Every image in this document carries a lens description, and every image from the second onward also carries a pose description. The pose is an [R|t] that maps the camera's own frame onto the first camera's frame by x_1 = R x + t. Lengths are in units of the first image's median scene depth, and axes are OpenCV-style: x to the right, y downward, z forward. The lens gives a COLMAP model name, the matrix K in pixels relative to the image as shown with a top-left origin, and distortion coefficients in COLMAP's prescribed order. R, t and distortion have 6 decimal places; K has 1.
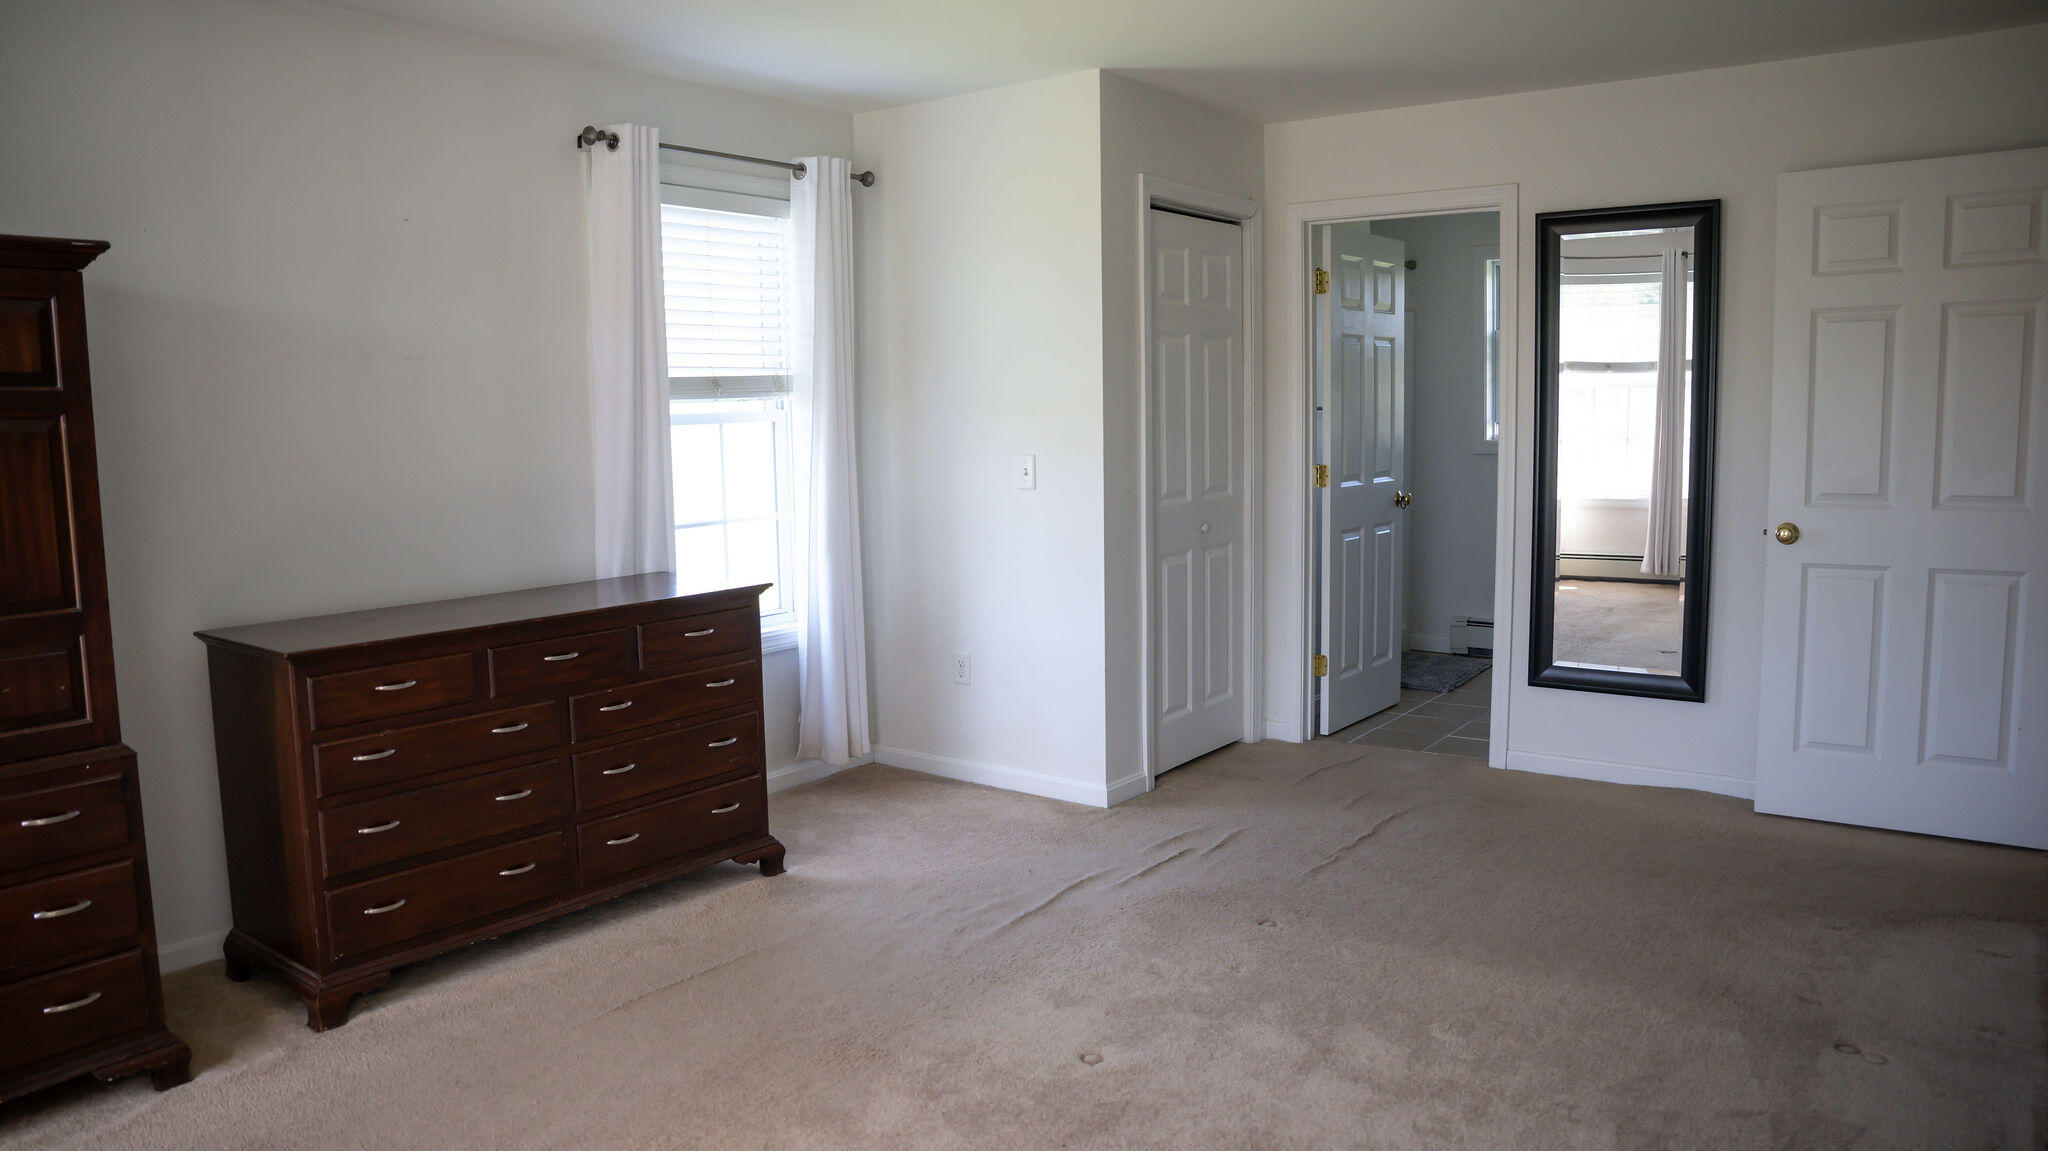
lens RADIAL K [[1412.1, 0, 1024.0], [0, 1412.1, 575.5], [0, 0, 1]] dist [-0.136945, 0.076034]
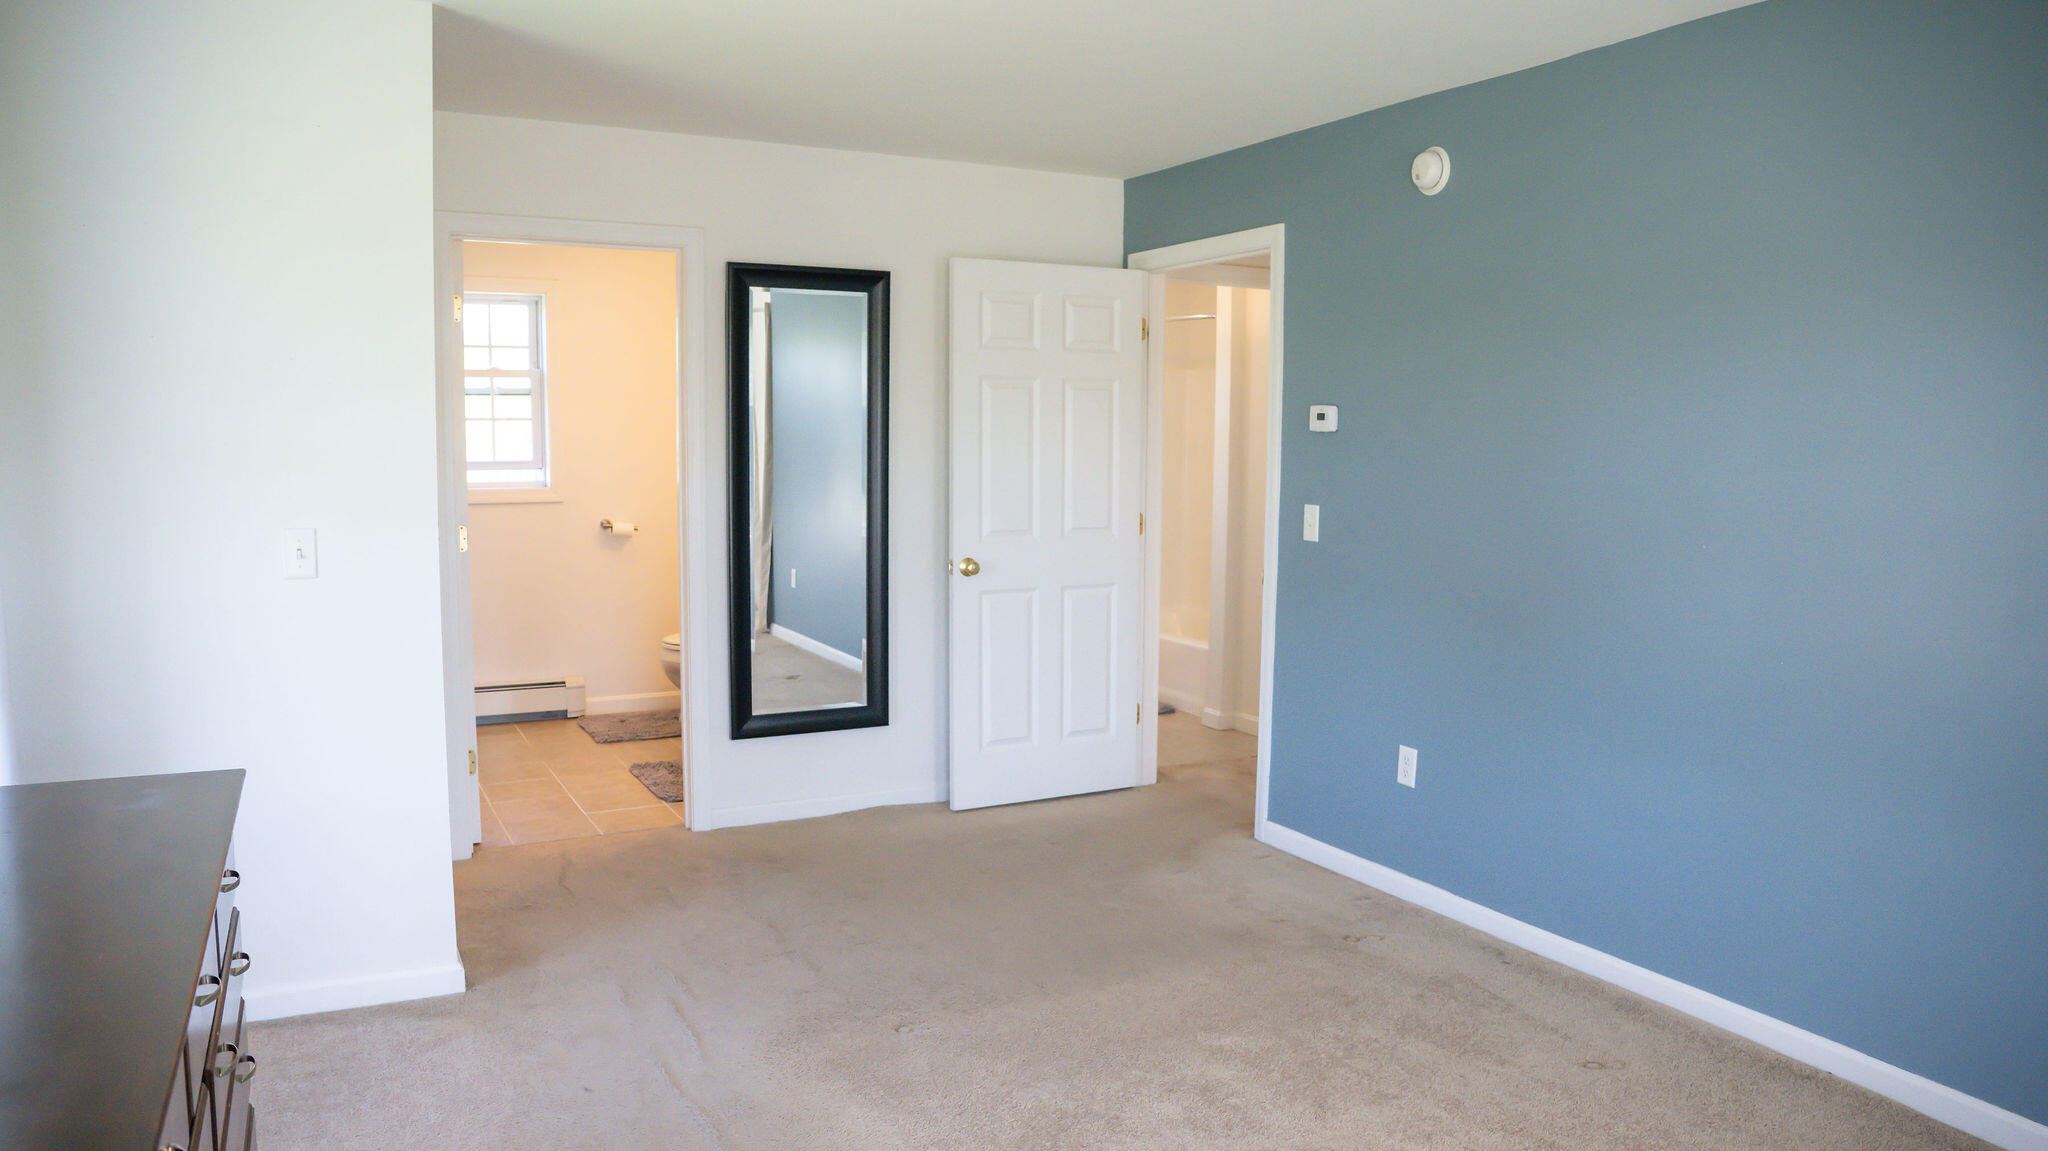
lens RADIAL K [[1412.1, 0, 1024.0], [0, 1412.1, 575.5], [0, 0, 1]] dist [-0.136945, 0.076034]
pose [[0.423904, -0.068651, 0.903101, -0.467043], [0.086899, 0.995606, 0.034893, -0.056695], [-0.901528, 0.063688, 0.428007, 0.405200]]
